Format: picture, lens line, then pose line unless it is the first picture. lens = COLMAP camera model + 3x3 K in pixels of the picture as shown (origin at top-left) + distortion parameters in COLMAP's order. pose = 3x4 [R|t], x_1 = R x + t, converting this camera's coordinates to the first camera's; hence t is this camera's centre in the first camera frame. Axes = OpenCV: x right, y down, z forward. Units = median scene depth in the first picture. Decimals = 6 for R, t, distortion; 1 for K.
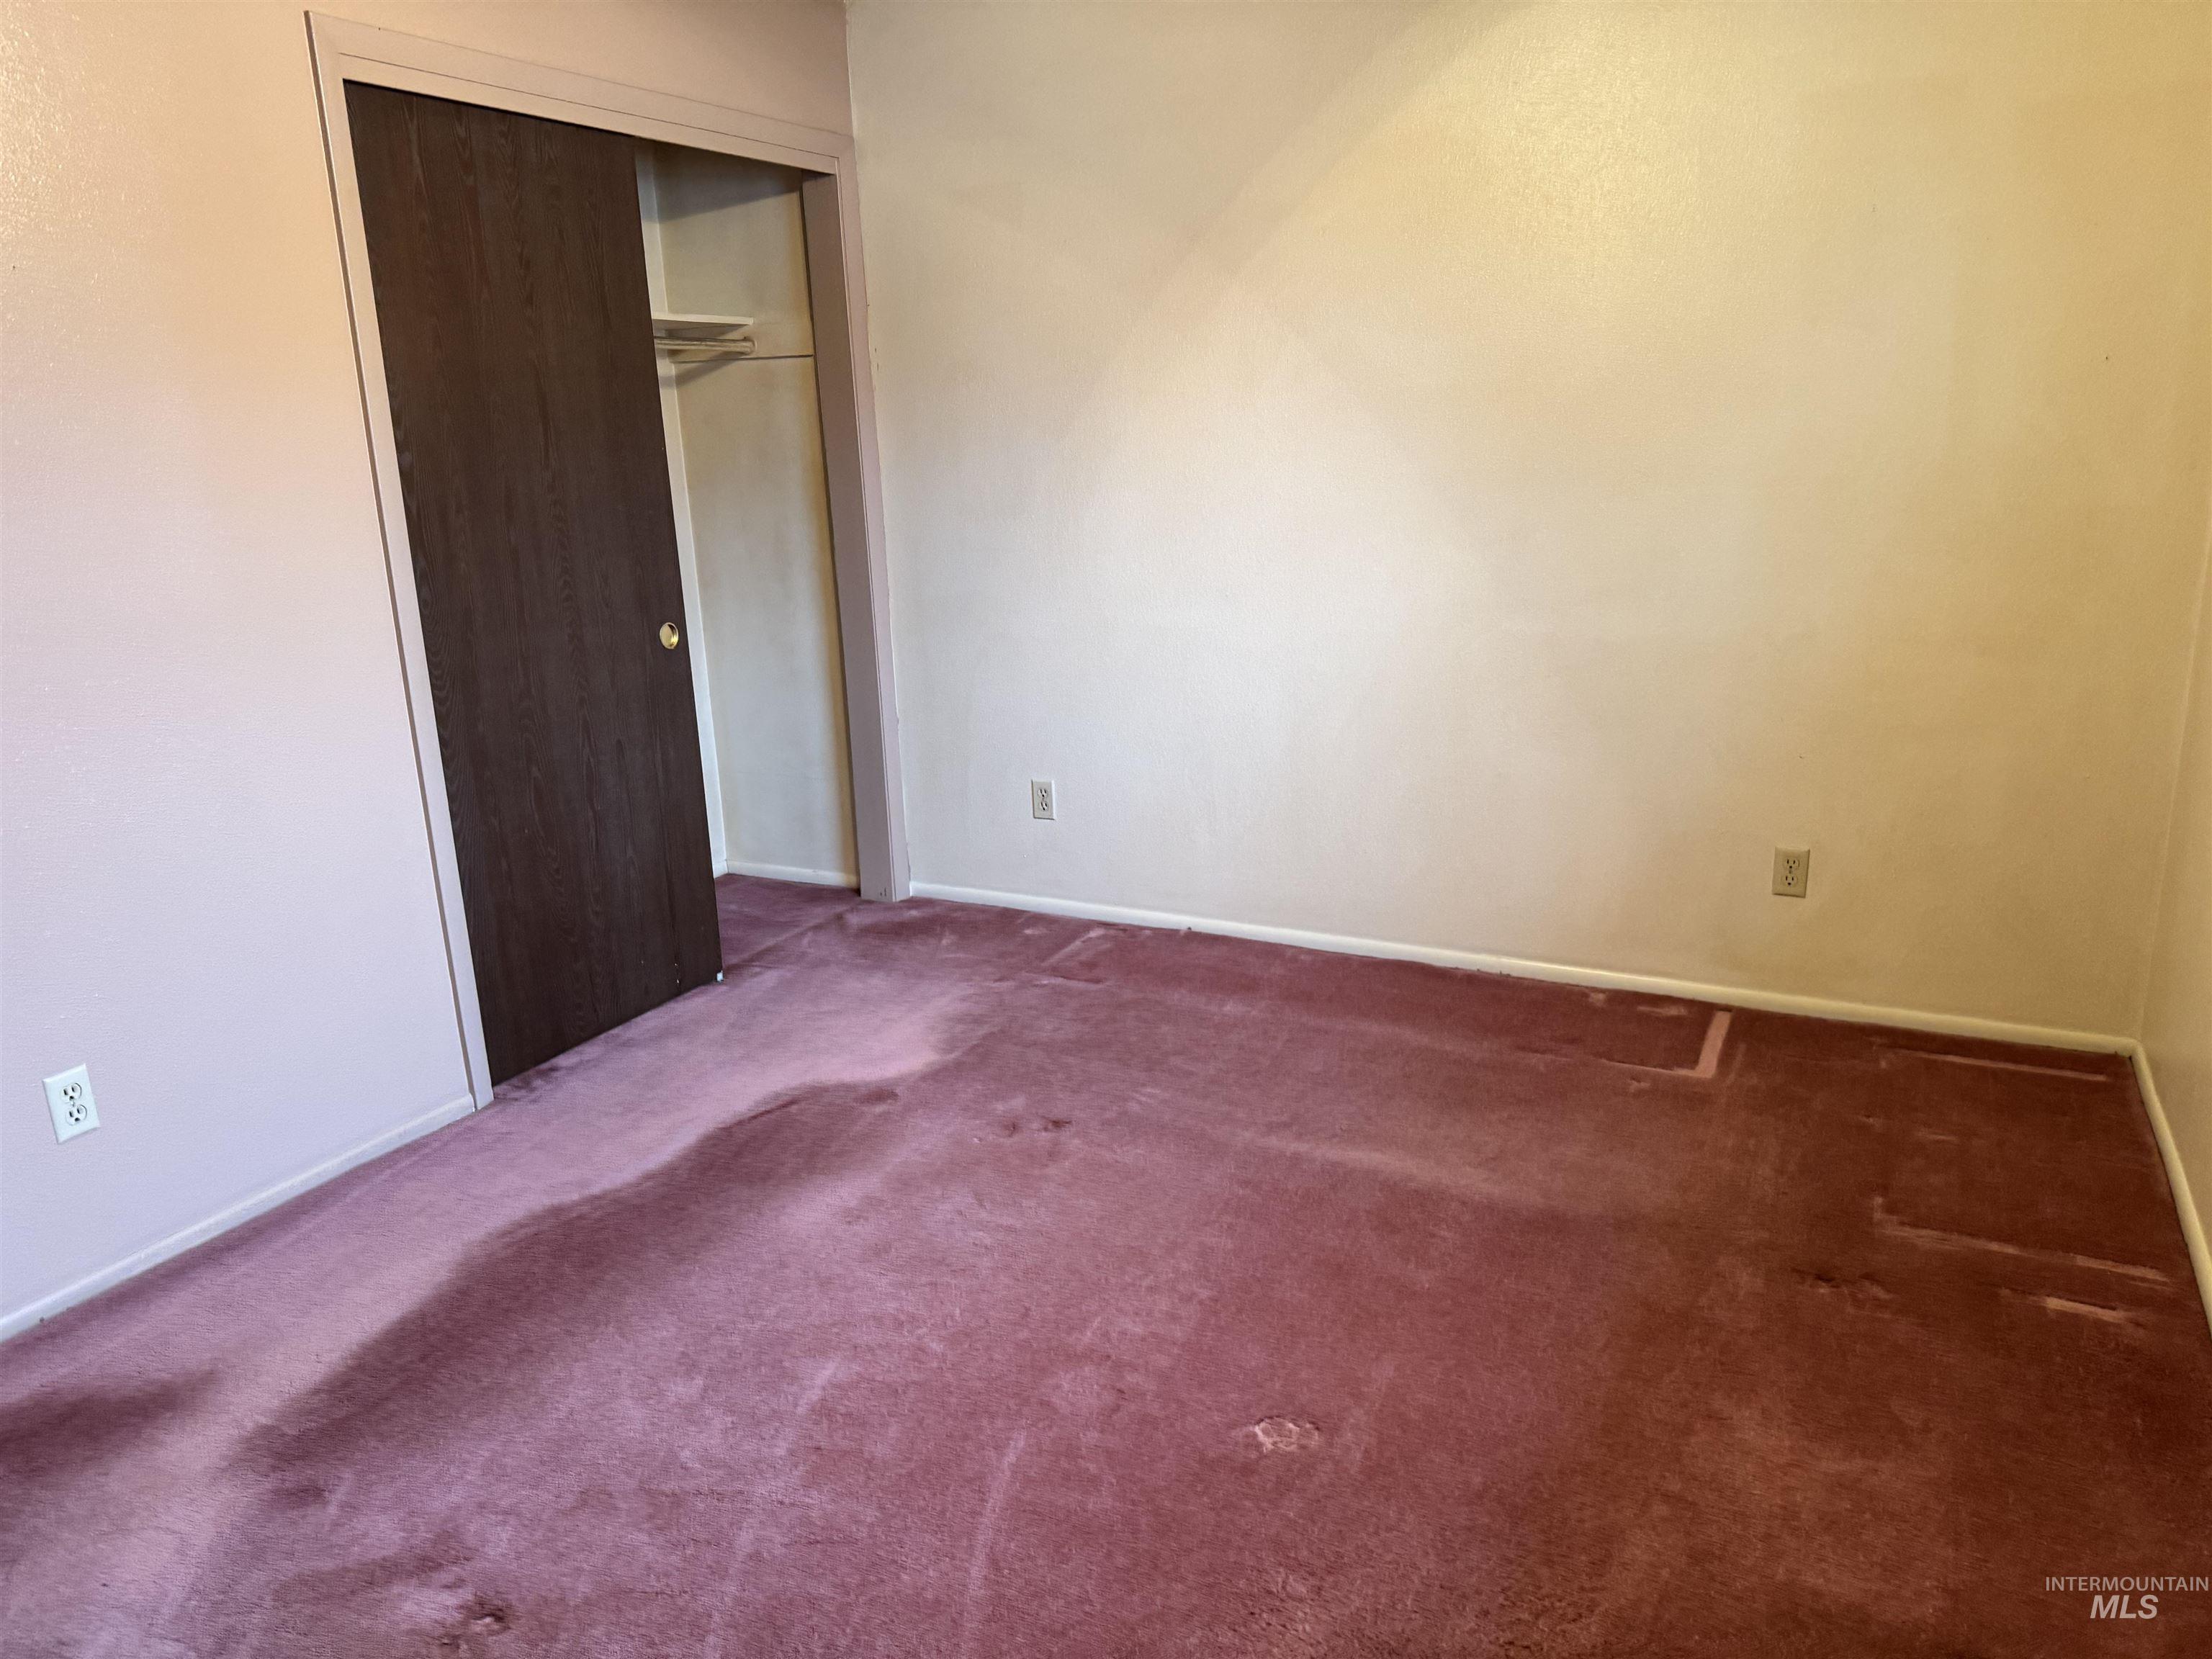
lens RADIAL K [[1466.1, 0, 1072.1], [0, 1466.1, 825.4], [0, 0, 1]] dist [0.000384, -0.063162]
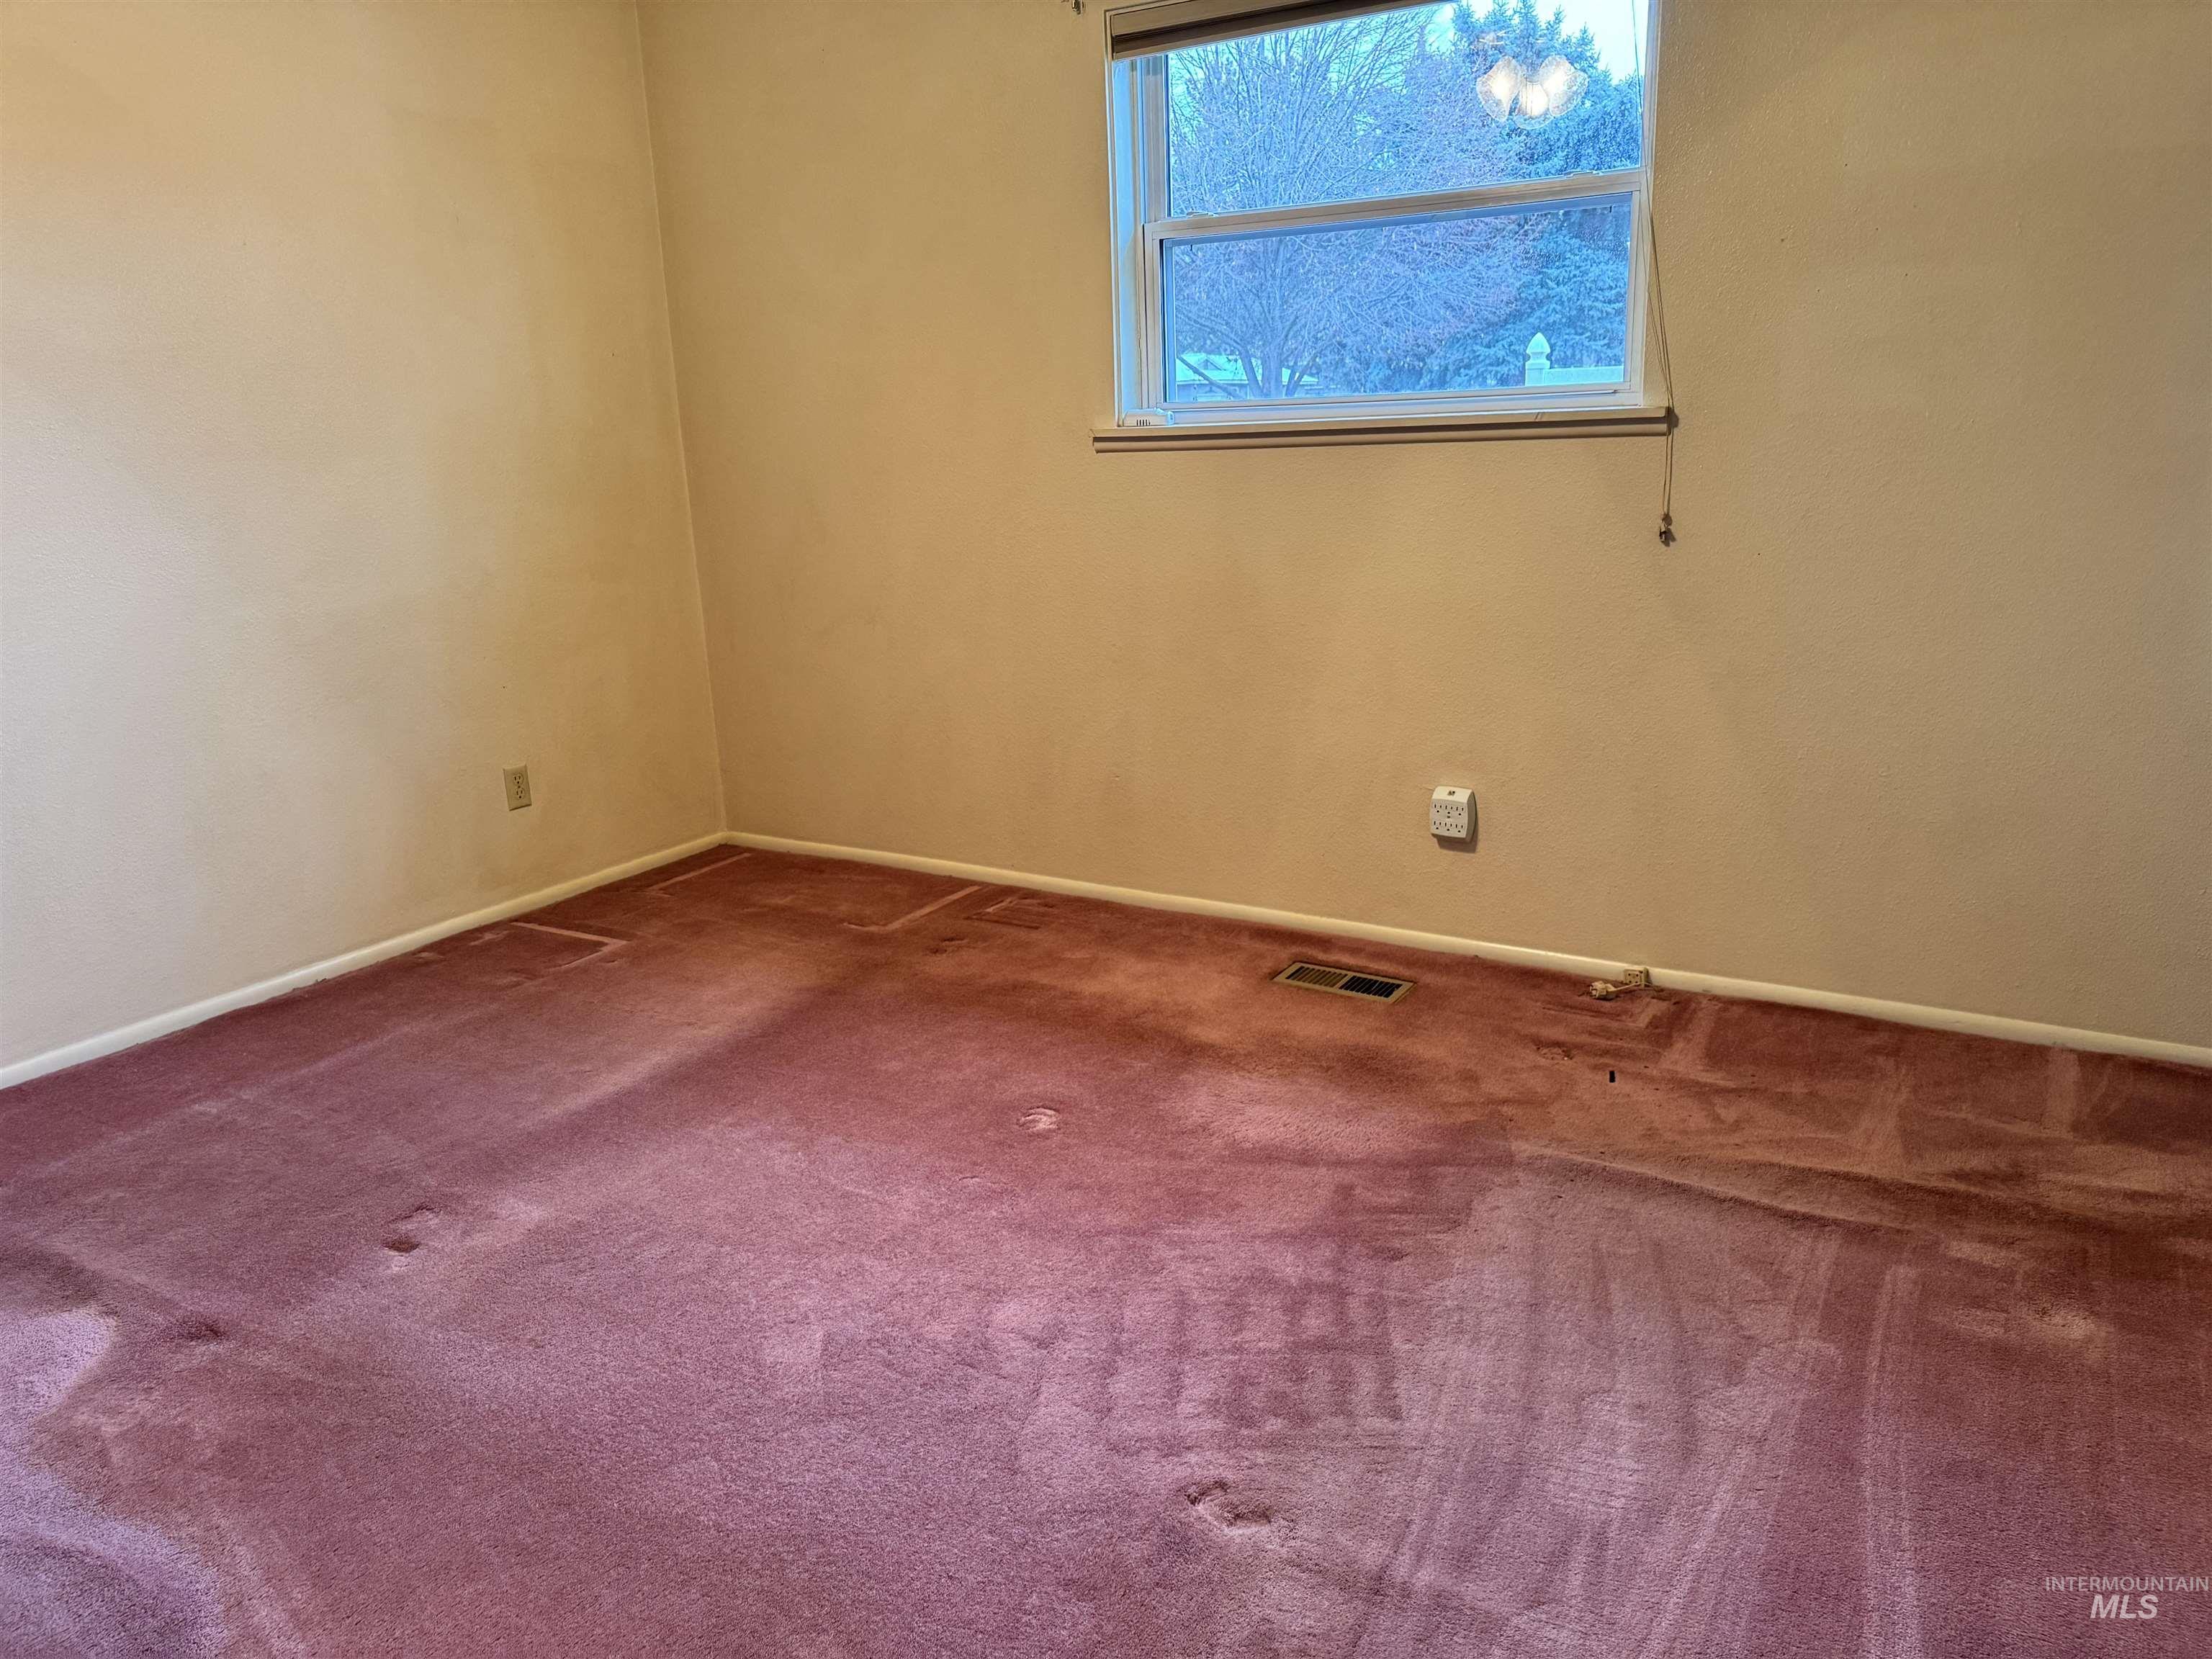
lens RADIAL K [[1466.1, 0, 1072.1], [0, 1466.1, 825.4], [0, 0, 1]] dist [0.000384, -0.063162]
pose [[0.053874, -0.221041, 0.973775, -0.676801], [0.275846, 0.940538, 0.198235, -0.053496], [-0.959691, 0.257933, 0.111644, 0.483396]]
